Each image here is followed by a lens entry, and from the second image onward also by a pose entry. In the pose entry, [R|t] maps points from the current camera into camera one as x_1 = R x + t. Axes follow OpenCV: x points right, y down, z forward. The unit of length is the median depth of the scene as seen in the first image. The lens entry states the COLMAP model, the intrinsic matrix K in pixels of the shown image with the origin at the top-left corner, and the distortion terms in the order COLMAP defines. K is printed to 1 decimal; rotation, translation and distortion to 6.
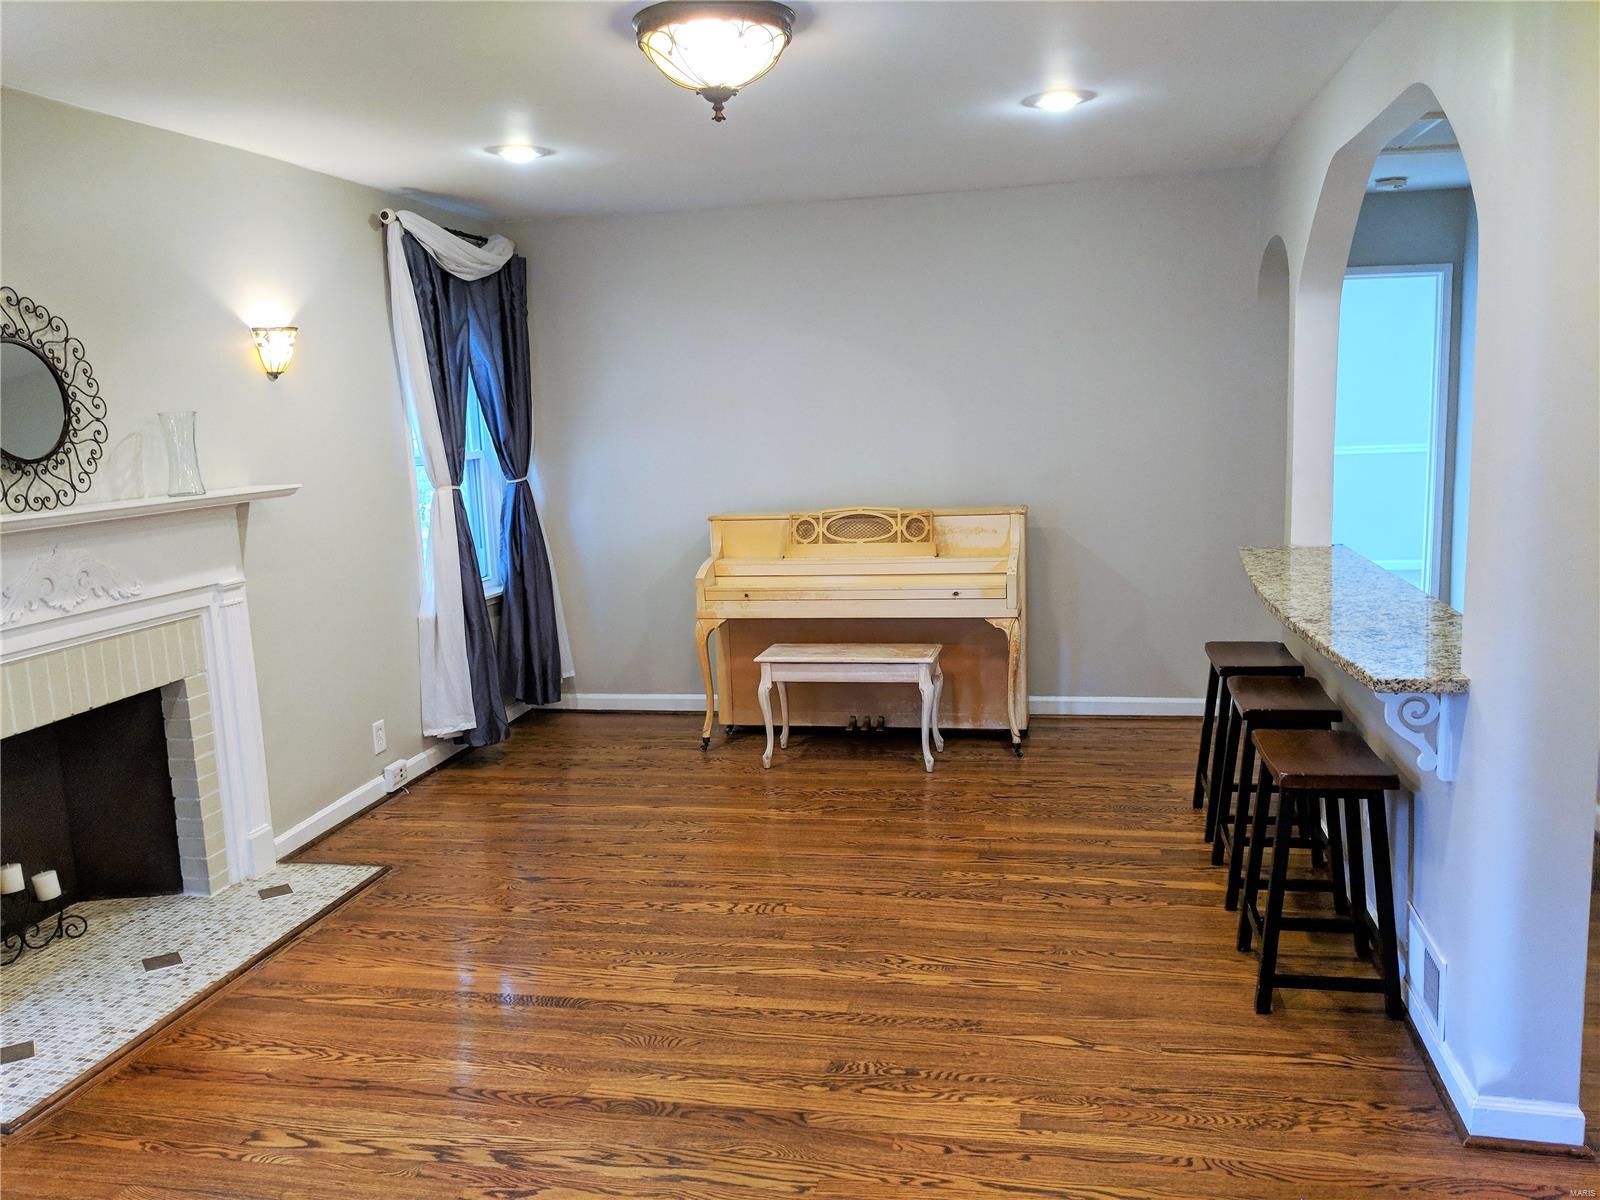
lens RADIAL K [[1278.0, 0, 801.9], [0, 1278.0, 624.0], [0, 0, 1]] dist [-0.000380, -0.015369]
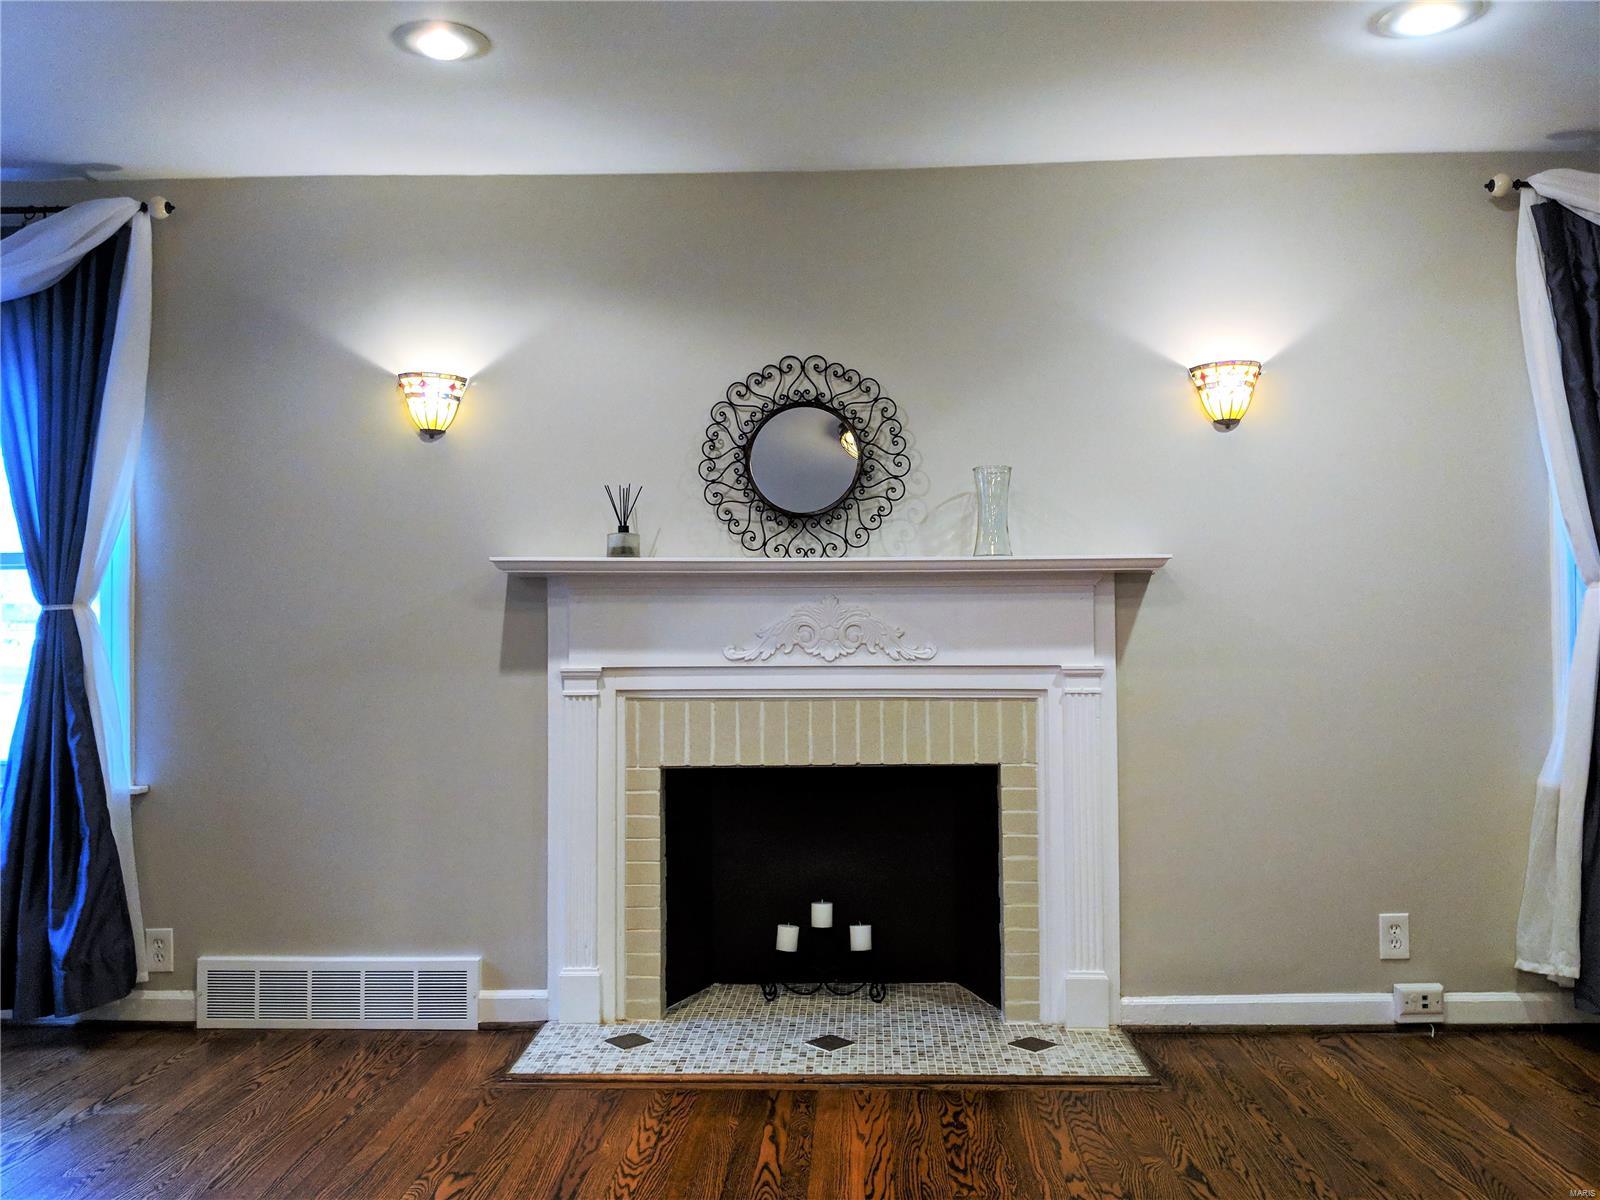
lens RADIAL K [[1324.8, 0, 829.5], [0, 1324.8, 625.4], [0, 0, 1]] dist [0.165483, -0.322820]
pose [[0.173956, 0.034576, -0.984146, 0.465735], [-0.165362, 0.986218, 0.005420, -0.043381], [0.970770, 0.161798, 0.177276, 0.789222]]
